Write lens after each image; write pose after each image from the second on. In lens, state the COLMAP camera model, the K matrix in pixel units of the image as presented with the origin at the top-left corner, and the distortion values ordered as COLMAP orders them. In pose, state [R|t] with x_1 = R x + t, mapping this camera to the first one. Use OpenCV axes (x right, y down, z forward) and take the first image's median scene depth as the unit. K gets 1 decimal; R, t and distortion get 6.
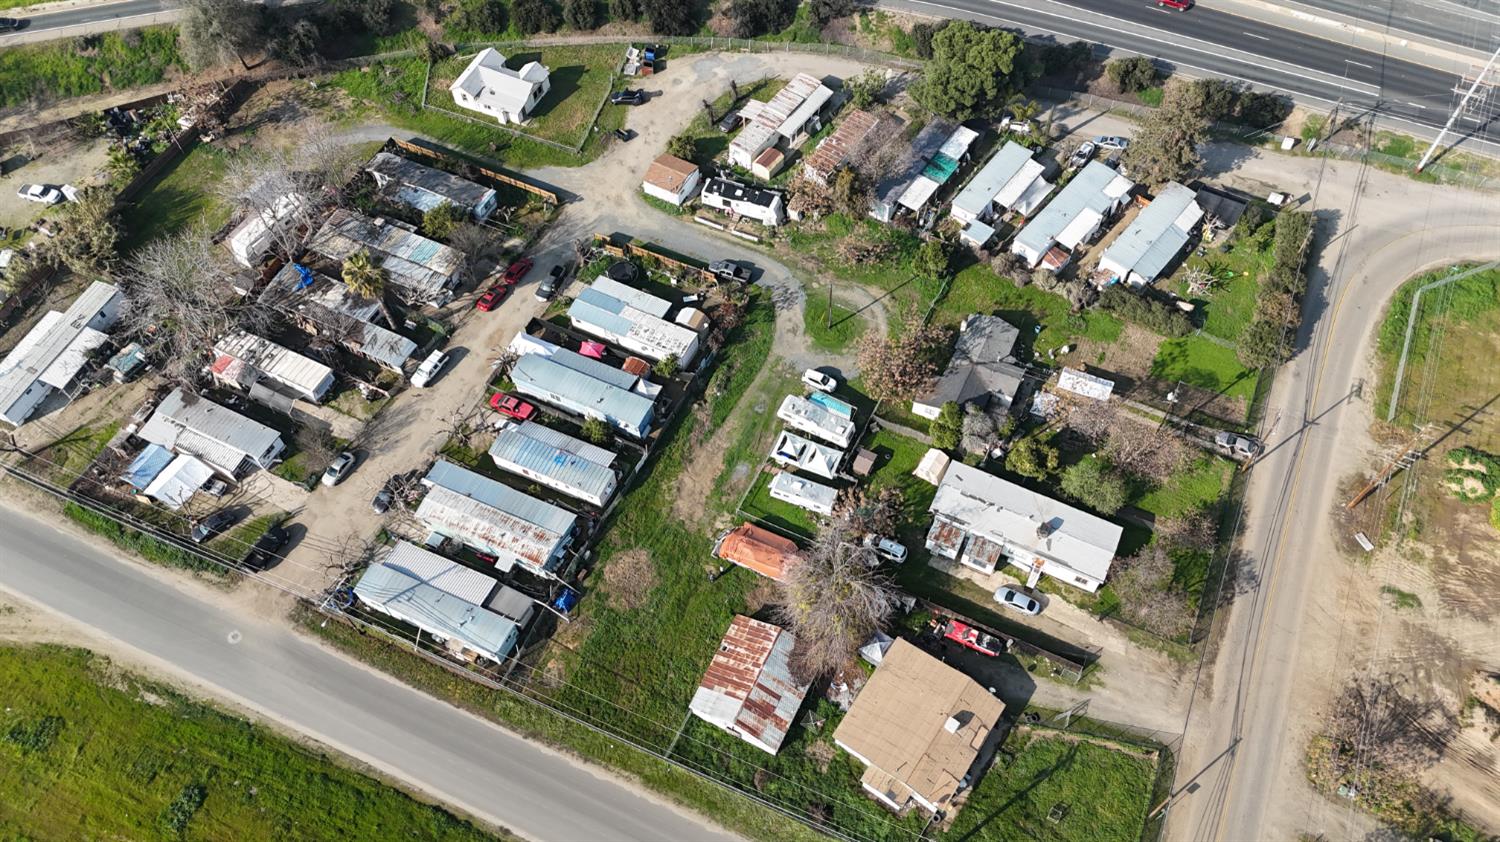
lens RADIAL K [[1111.8, 0, 750.0], [0, 1111.8, 421.0], [0, 0, 1]] dist [0.041952, -0.000433]
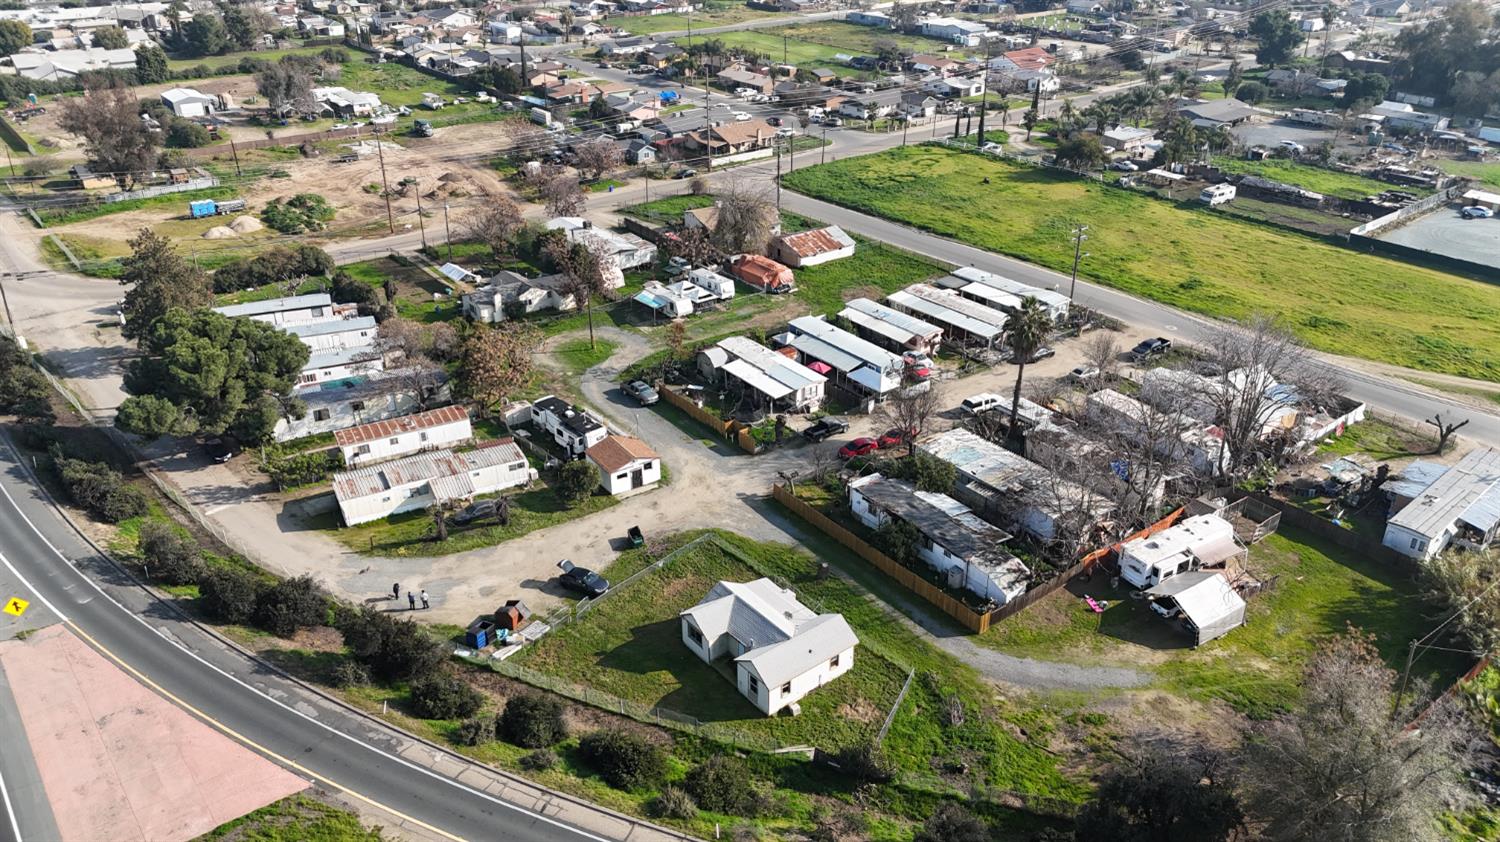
lens RADIAL K [[1111.8, 0, 750.0], [0, 1111.8, 421.0], [0, 0, 1]] dist [0.041952, -0.000433]
pose [[-0.888270, -0.203555, 0.411755, -0.498823], [0.392608, 0.128810, 0.910641, -0.966800], [-0.238404, 0.970553, -0.034500, 1.093703]]
